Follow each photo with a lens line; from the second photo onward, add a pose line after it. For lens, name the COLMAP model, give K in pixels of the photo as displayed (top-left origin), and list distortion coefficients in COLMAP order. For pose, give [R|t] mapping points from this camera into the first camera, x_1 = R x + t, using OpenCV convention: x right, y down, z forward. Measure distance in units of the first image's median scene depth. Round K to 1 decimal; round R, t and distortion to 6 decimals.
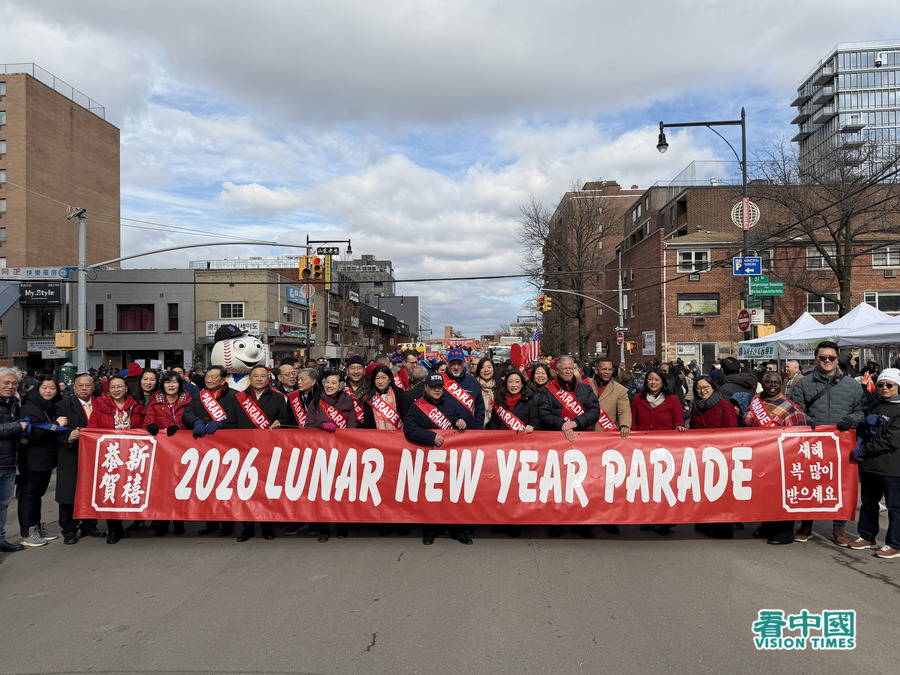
lens RADIAL K [[617.8, 0, 446.7], [0, 617.8, 342.2], [0, 0, 1]] dist [-0.013225, -0.005843]
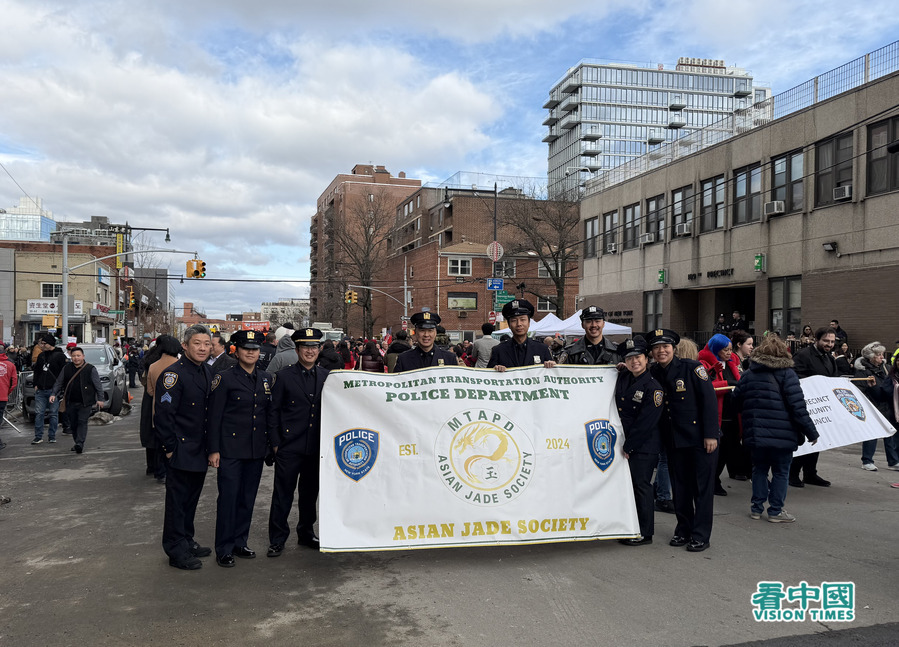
lens RADIAL K [[721.7, 0, 449.4], [0, 721.7, 324.7], [0, 0, 1]] dist [0.008392, 0.001182]
pose [[0.927227, 0.025005, 0.373663, -0.094667], [-0.025834, 0.999662, -0.002791, -0.003401], [-0.373607, -0.007065, 0.927560, -0.206151]]
